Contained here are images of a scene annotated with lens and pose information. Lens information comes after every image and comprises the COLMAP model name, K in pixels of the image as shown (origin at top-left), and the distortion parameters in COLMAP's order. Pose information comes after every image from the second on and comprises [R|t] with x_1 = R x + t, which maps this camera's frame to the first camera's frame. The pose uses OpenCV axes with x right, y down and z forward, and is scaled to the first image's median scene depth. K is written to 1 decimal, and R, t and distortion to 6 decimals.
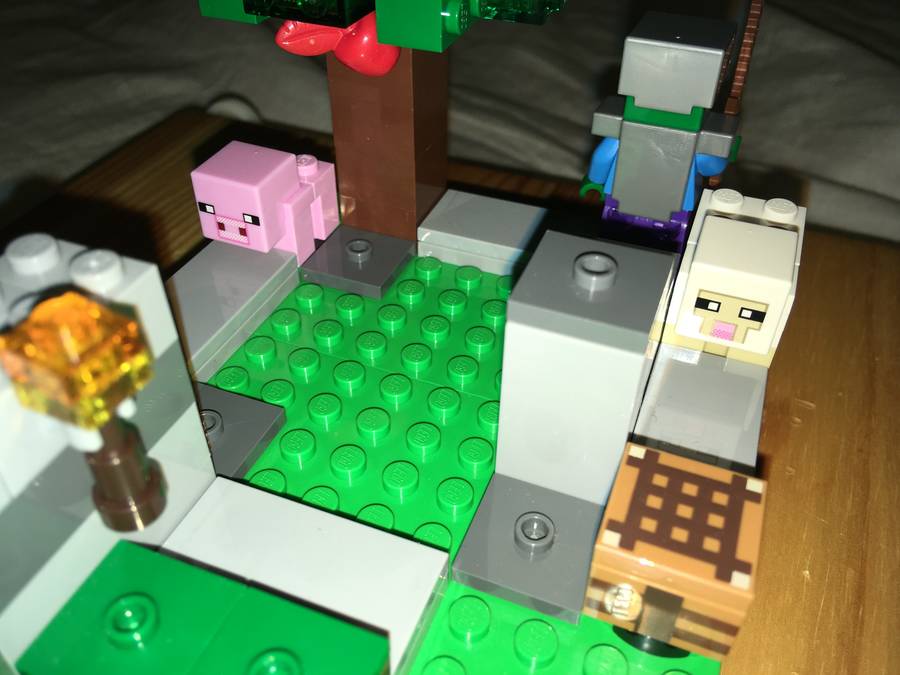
lens RADIAL K [[799.4, 0, 451.4], [0, 799.4, 340.5], [0, 0, 1]] dist [0.088371, -0.140714]
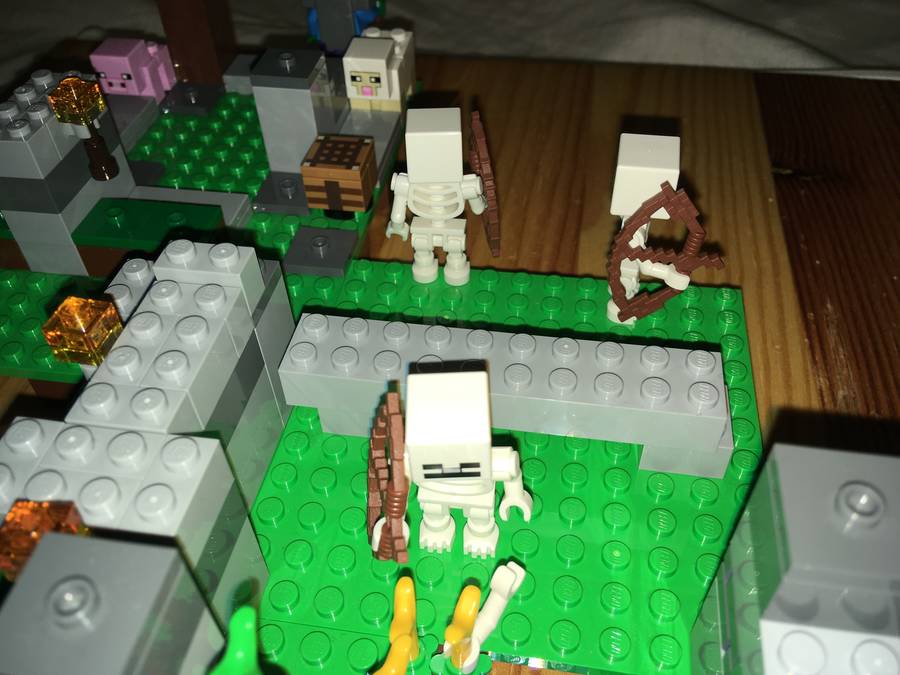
lens RADIAL K [[799.4, 0, 455.2], [0, 799.4, 341.1], [0, 0, 1]] dist [0.088371, -0.140714]
pose [[0.977818, -0.171420, 0.120365, 0.162212], [0.161967, 0.983178, 0.084428, 0.411590], [-0.132813, -0.063060, 0.989133, -0.981029]]
